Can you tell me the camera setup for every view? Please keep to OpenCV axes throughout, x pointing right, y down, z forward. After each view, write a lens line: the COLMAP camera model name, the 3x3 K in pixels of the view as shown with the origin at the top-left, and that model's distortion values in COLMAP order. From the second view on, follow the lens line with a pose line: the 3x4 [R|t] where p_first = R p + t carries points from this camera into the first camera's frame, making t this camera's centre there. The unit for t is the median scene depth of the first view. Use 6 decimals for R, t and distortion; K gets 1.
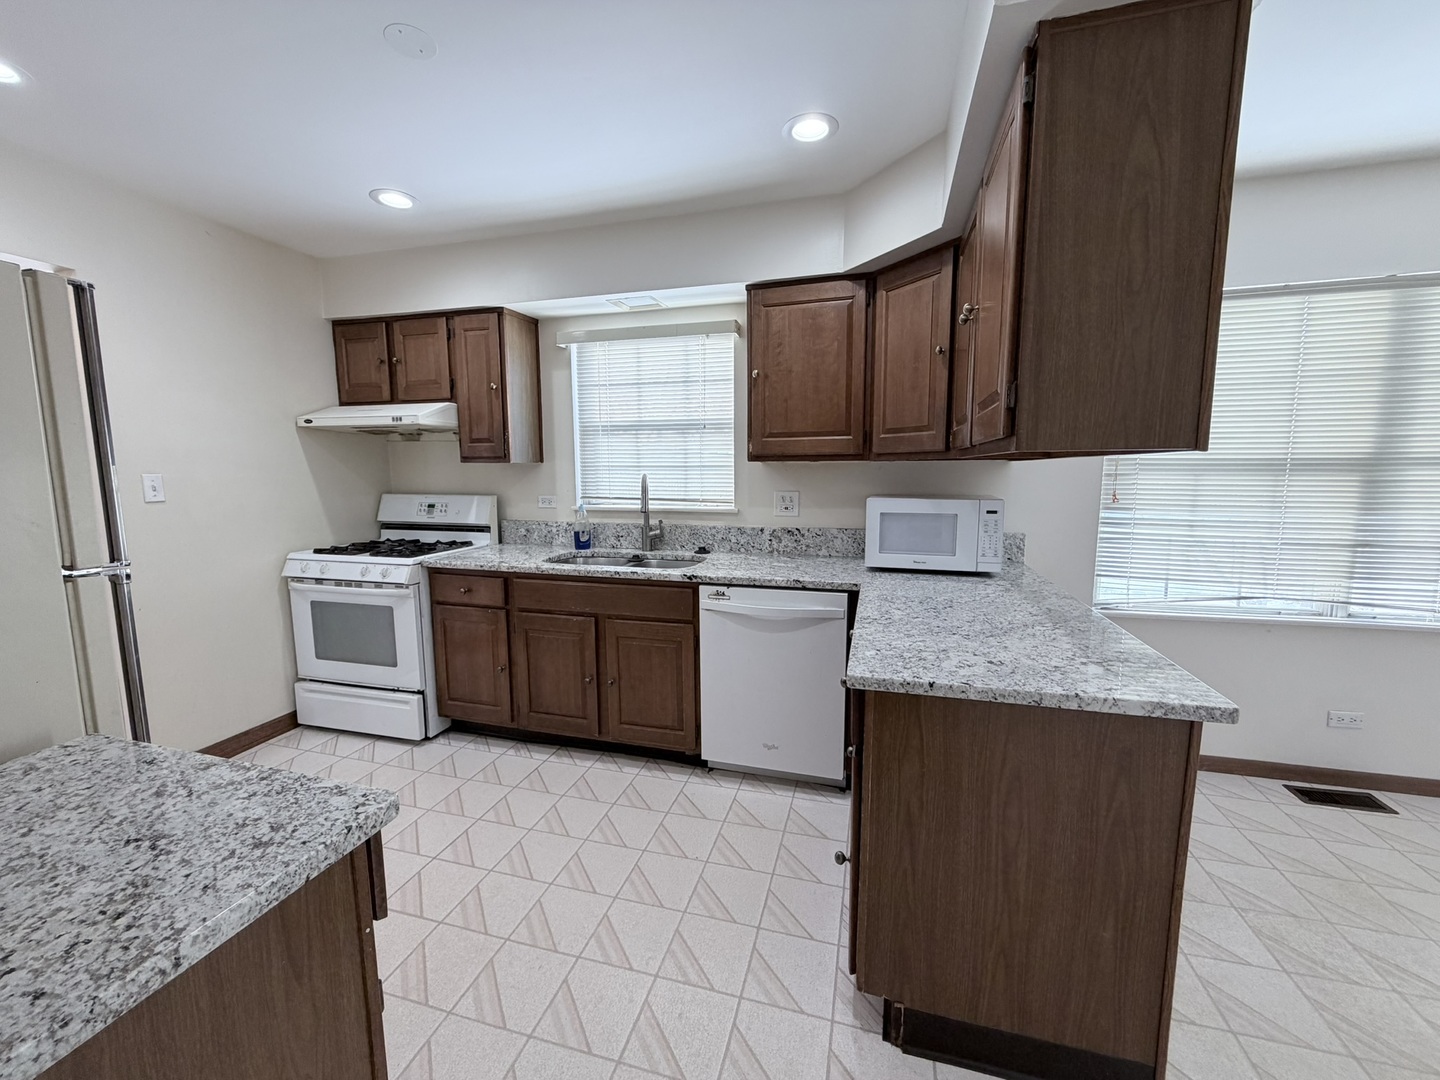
lens RADIAL K [[570.1, 0, 725.2], [0, 570.1, 541.3], [0, 0, 1]] dist [0.004337, 0.000247]
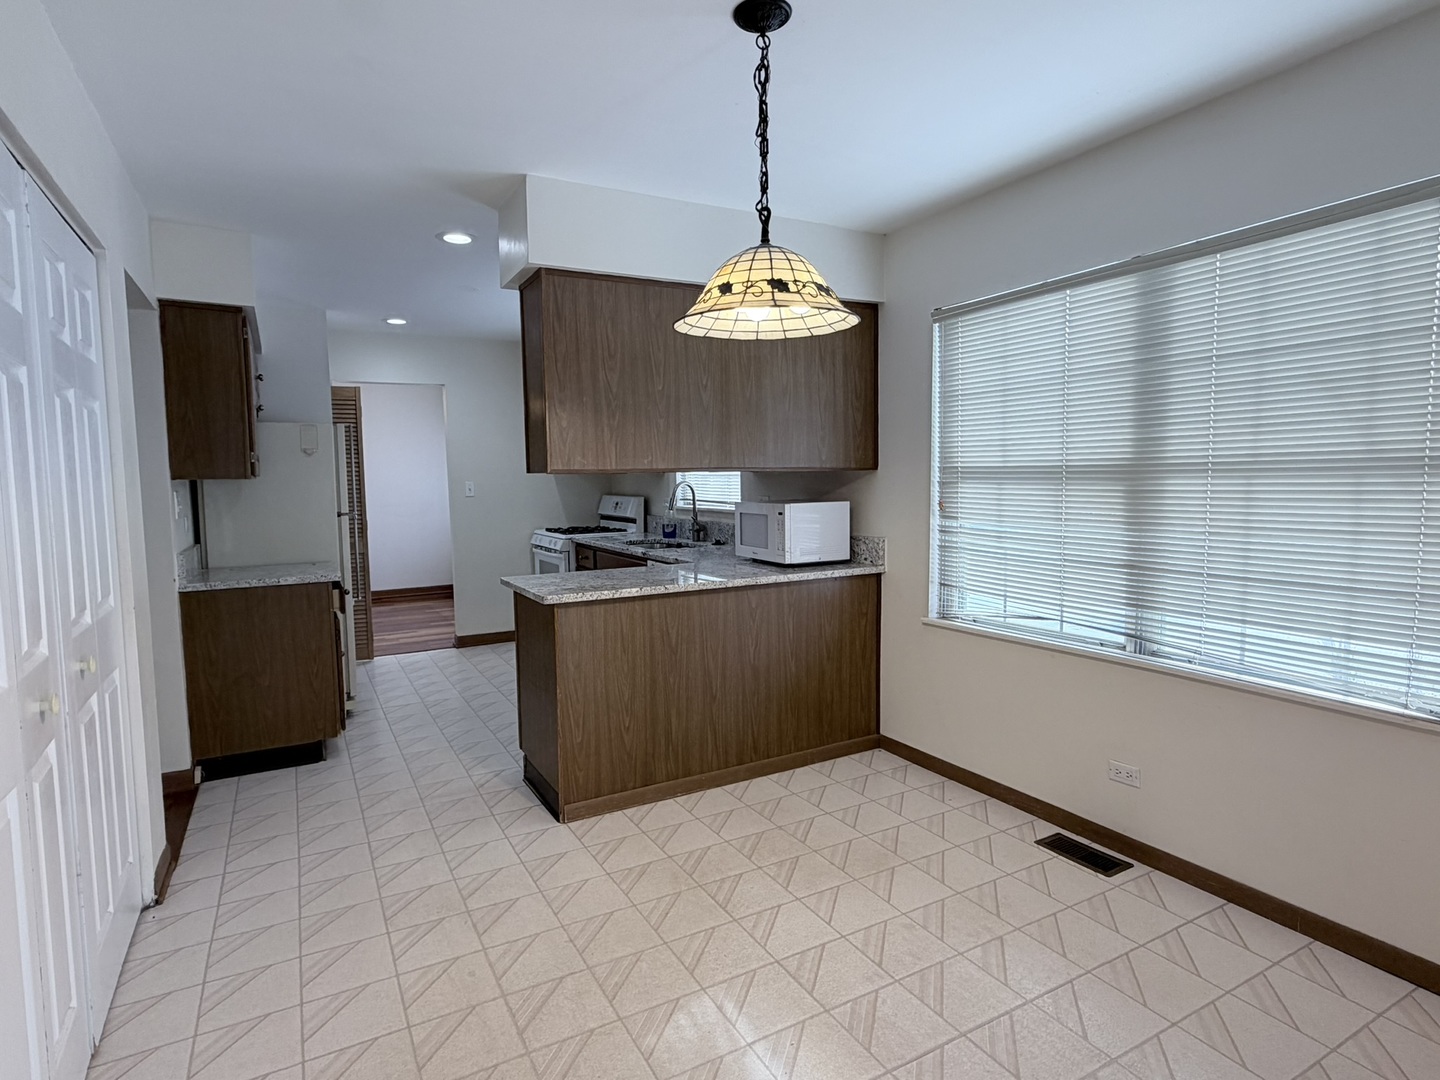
lens RADIAL K [[788.9, 0, 717.8], [0, 788.9, 538.4], [0, 0, 1]] dist [-0.002638, 0.000156]
pose [[0.689224, 0.048155, -0.722947, 1.295776], [-0.065222, 0.997862, 0.004288, -0.000062], [0.721607, 0.044197, 0.690891, -0.214741]]
